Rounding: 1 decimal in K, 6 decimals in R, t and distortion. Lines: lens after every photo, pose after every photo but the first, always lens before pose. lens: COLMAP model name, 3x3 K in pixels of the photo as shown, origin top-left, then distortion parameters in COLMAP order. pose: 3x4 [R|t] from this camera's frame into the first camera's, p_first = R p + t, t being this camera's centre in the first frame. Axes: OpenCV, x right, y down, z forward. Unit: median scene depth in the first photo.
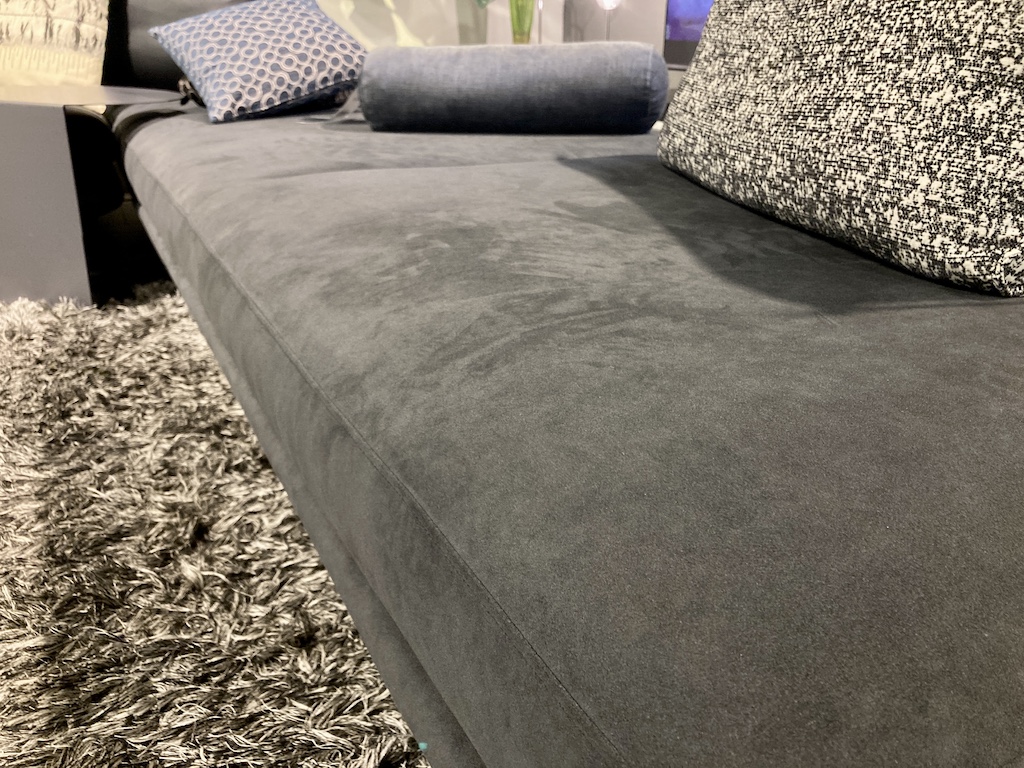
lens RADIAL K [[829.5, 0, 512.0], [0, 829.5, 384.0], [0, 0, 1]] dist [0.004680, -0.010214]
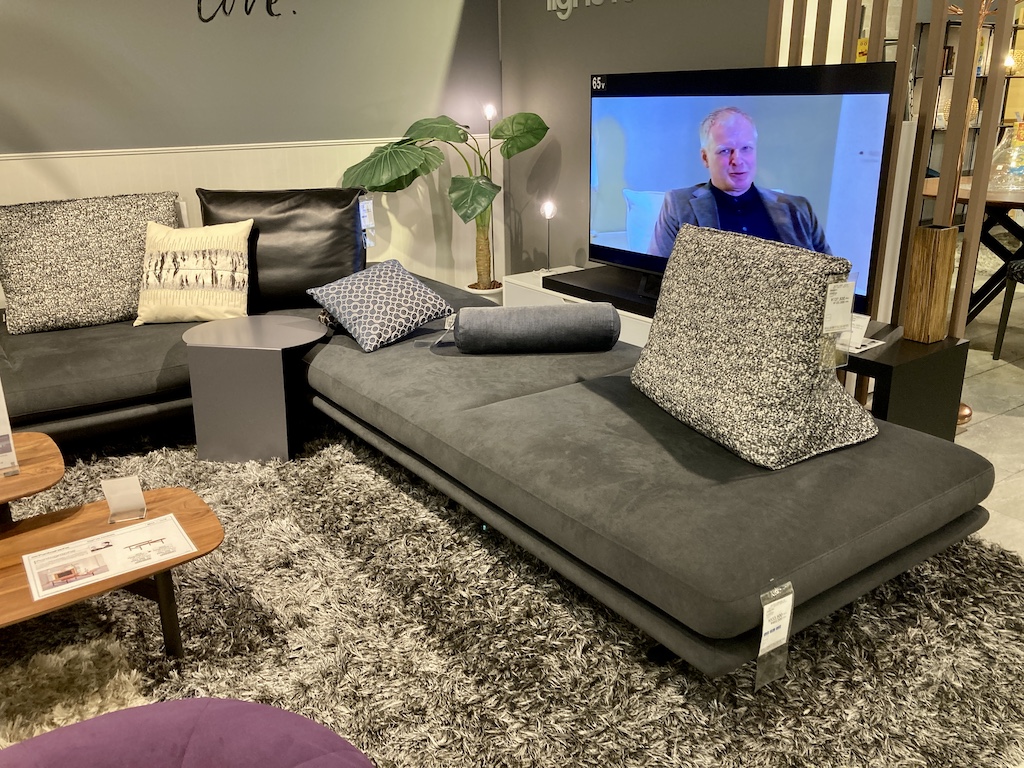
lens RADIAL K [[829.5, 0, 512.0], [0, 829.5, 384.0], [0, 0, 1]] dist [0.004680, -0.010214]
pose [[0.987406, -0.069391, 0.142174, -0.500786], [0.078449, 0.995164, -0.059119, -0.193871], [-0.137385, 0.069528, 0.988075, -1.232783]]
